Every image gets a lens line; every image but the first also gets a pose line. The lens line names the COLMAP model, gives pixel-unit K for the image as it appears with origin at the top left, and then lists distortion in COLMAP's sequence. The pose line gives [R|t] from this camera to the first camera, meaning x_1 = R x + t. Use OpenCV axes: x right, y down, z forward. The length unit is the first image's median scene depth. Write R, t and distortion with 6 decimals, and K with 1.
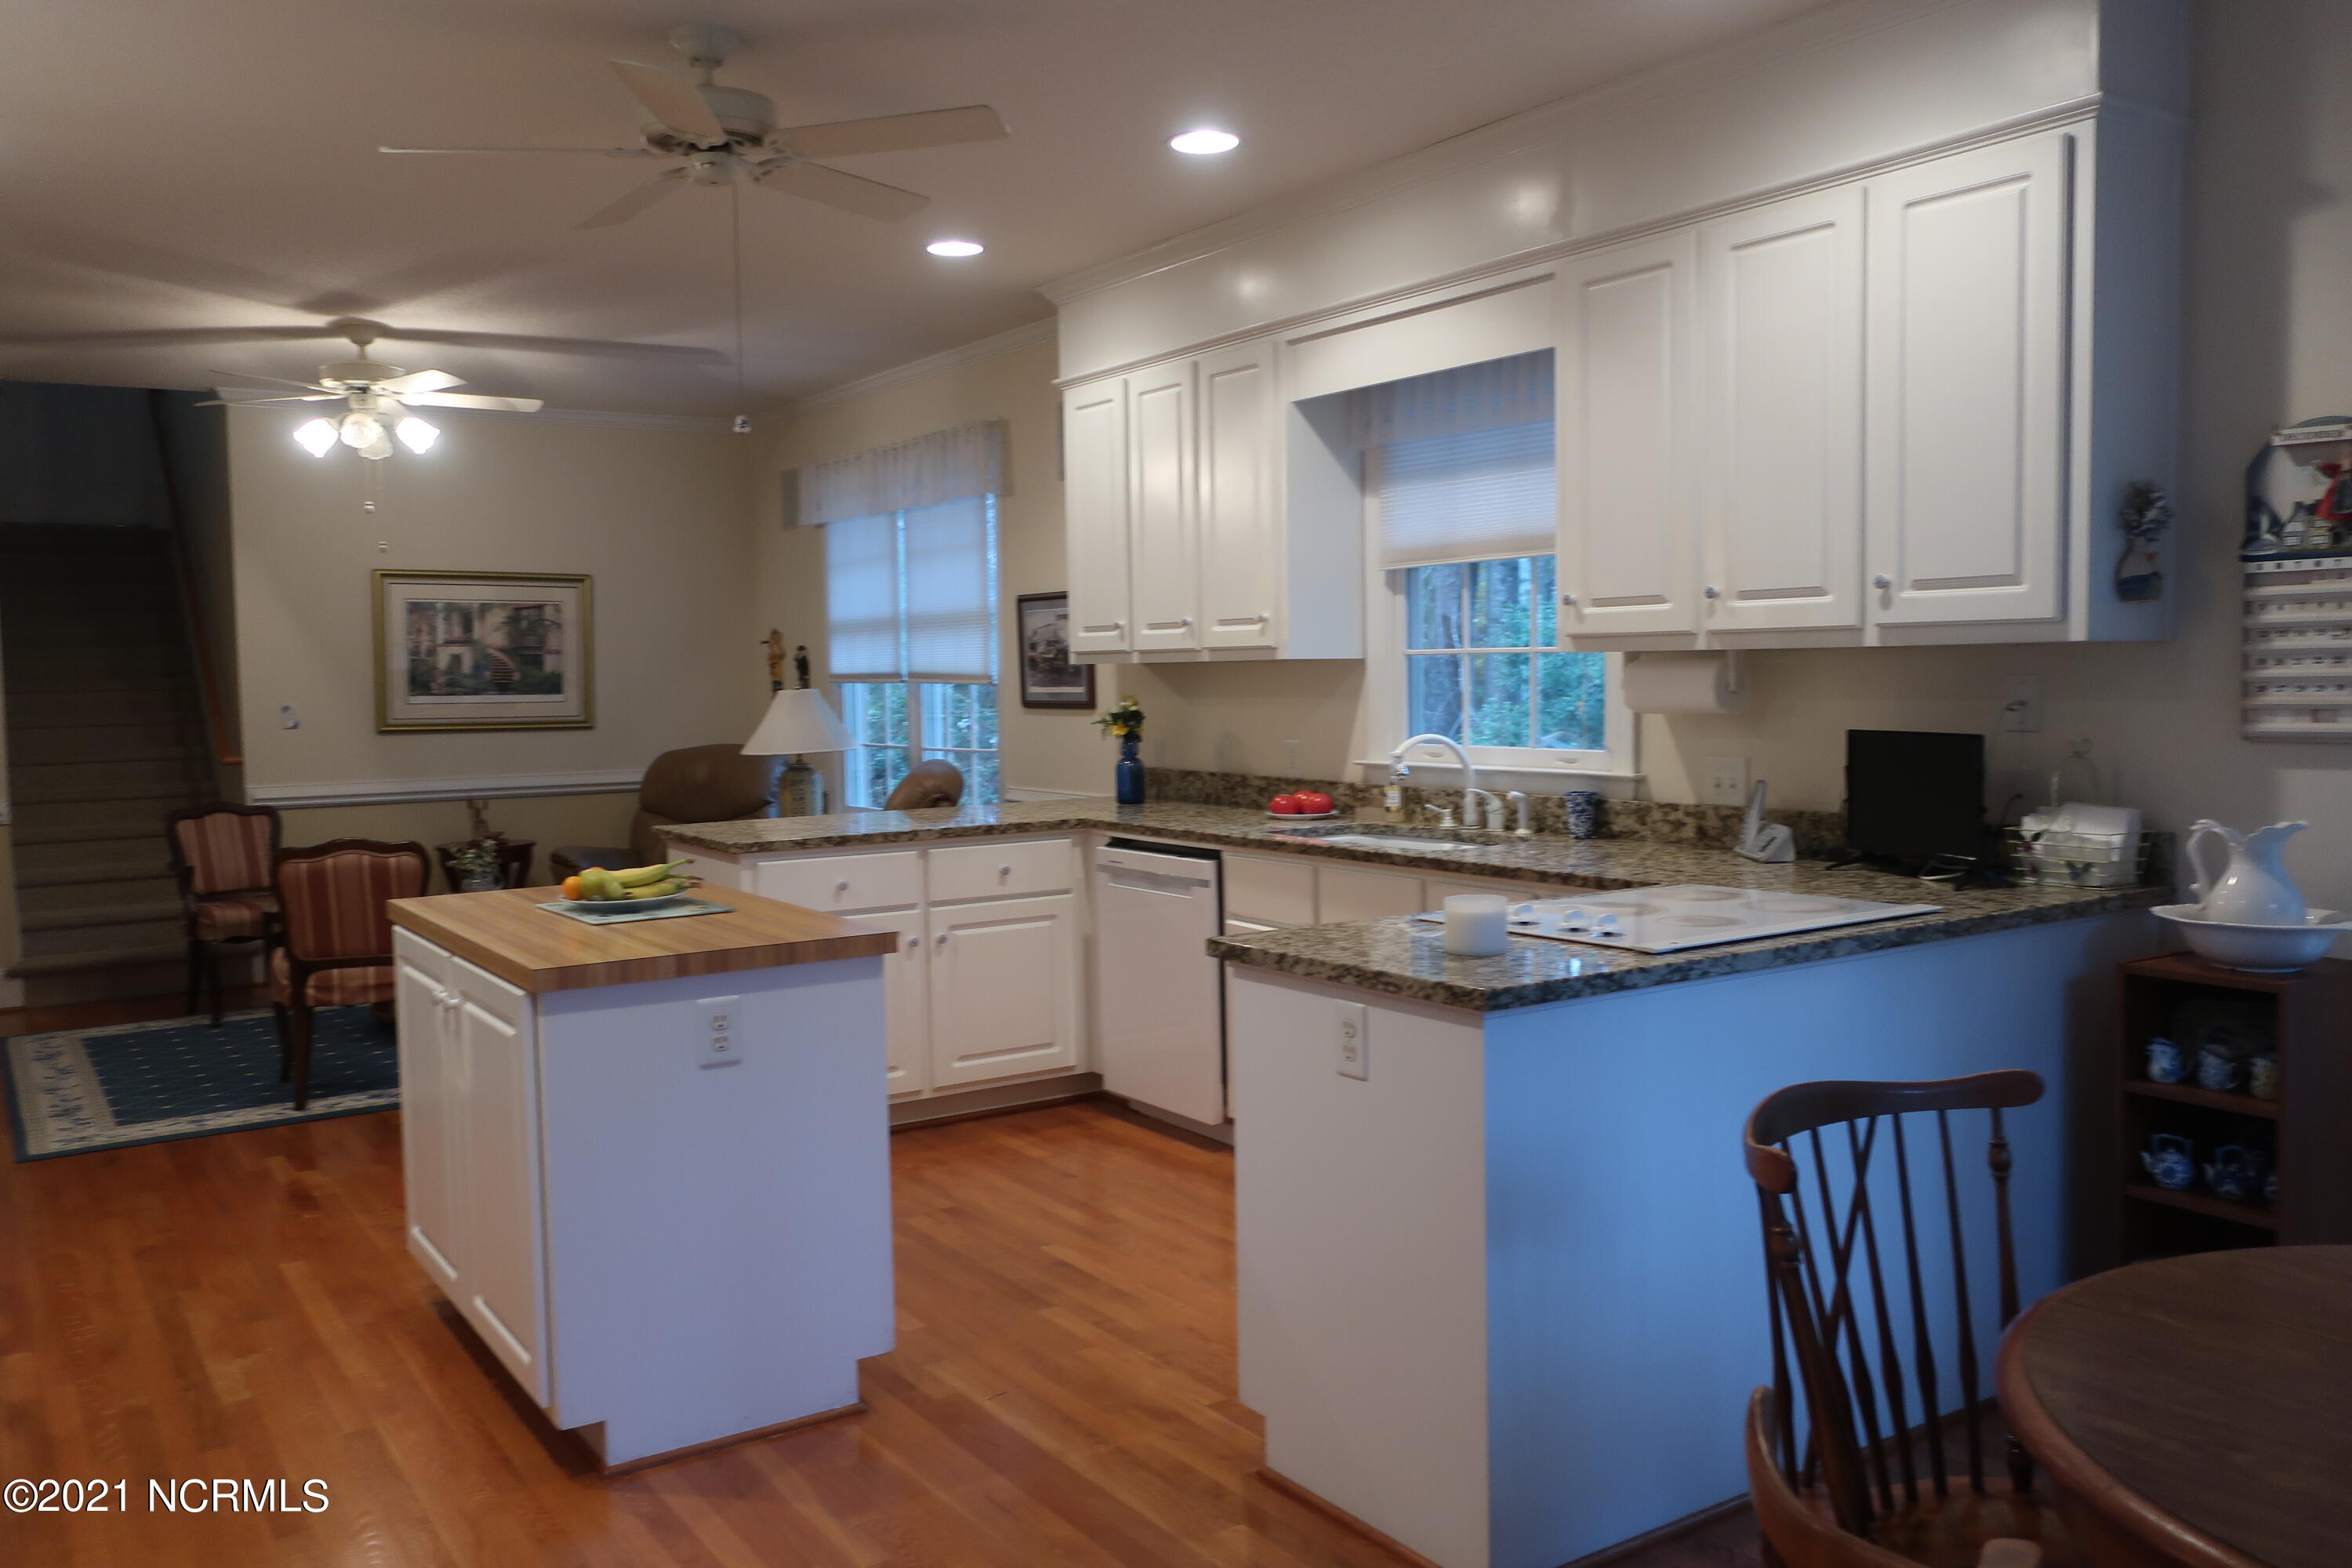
lens RADIAL K [[1859.0, 0, 1174.7], [0, 1859.0, 788.5], [0, 0, 1]] dist [-0.011419, 0.011634]
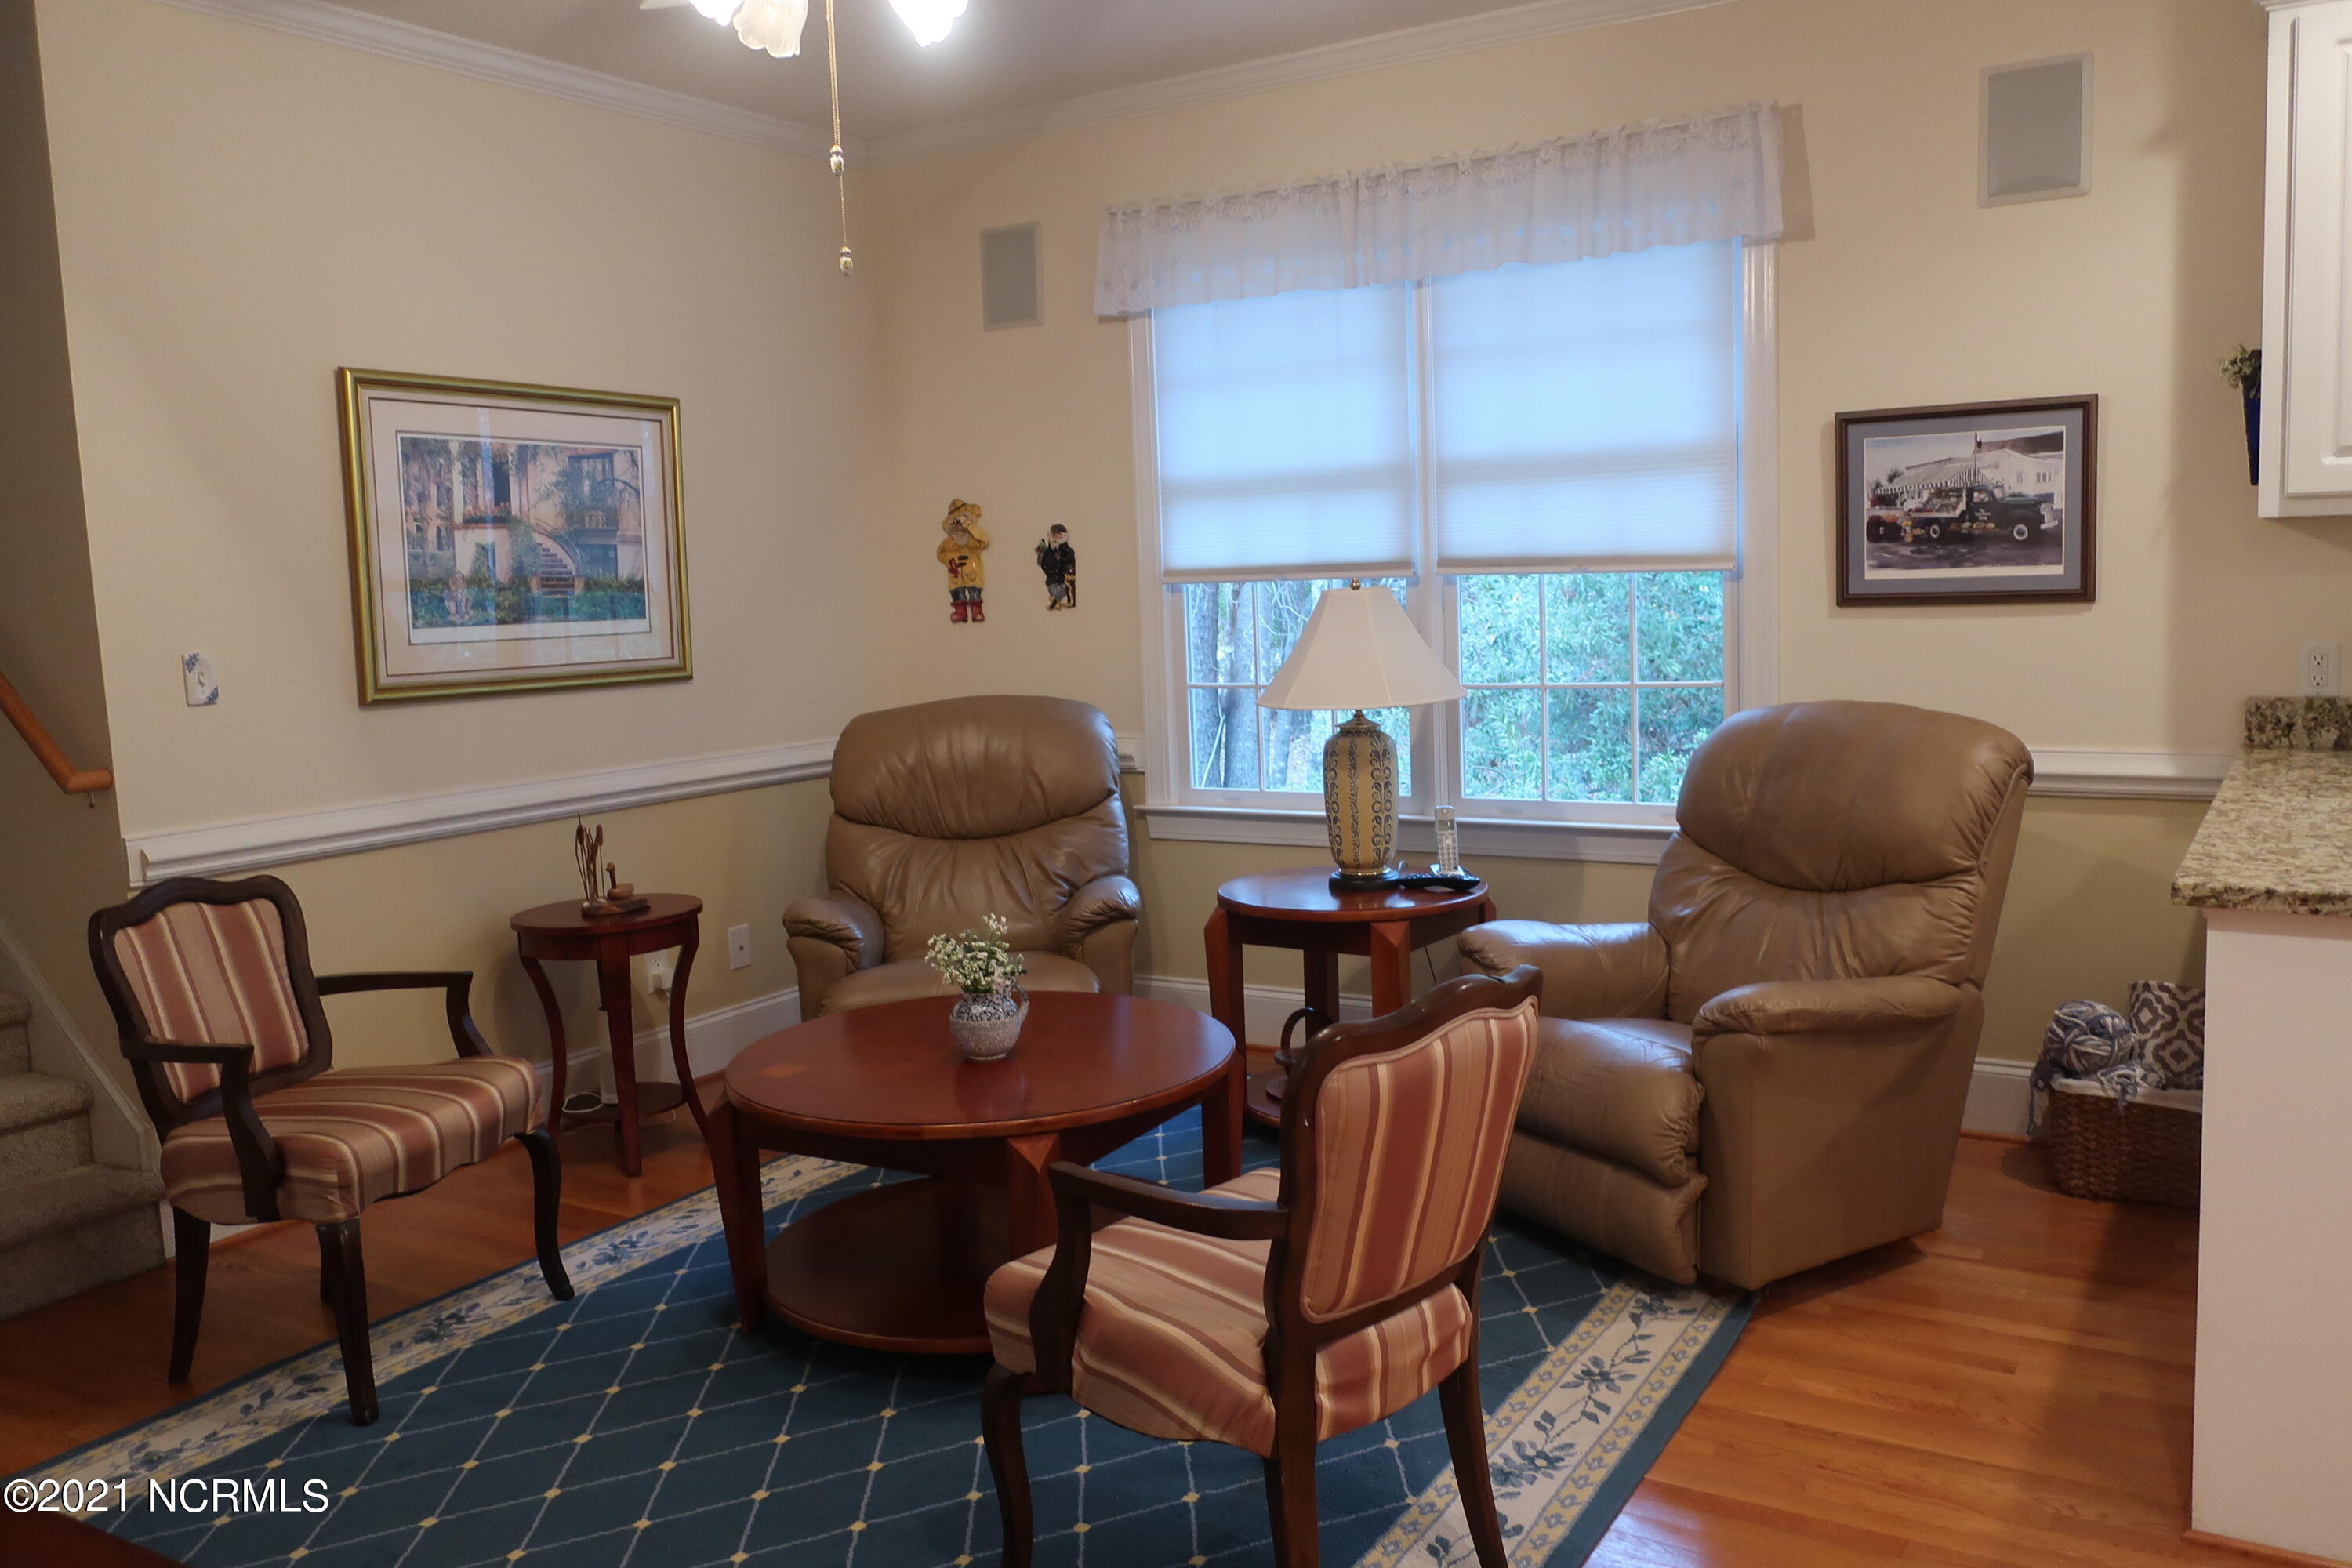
lens RADIAL K [[1859.0, 0, 1174.4], [0, 1859.0, 772.5], [0, 0, 1]] dist [-0.011419, 0.011634]
pose [[0.911456, -0.061004, 0.406849, -0.428463], [0.048927, 0.998000, 0.040031, -0.020782], [-0.408477, -0.016581, 0.912618, 0.458827]]
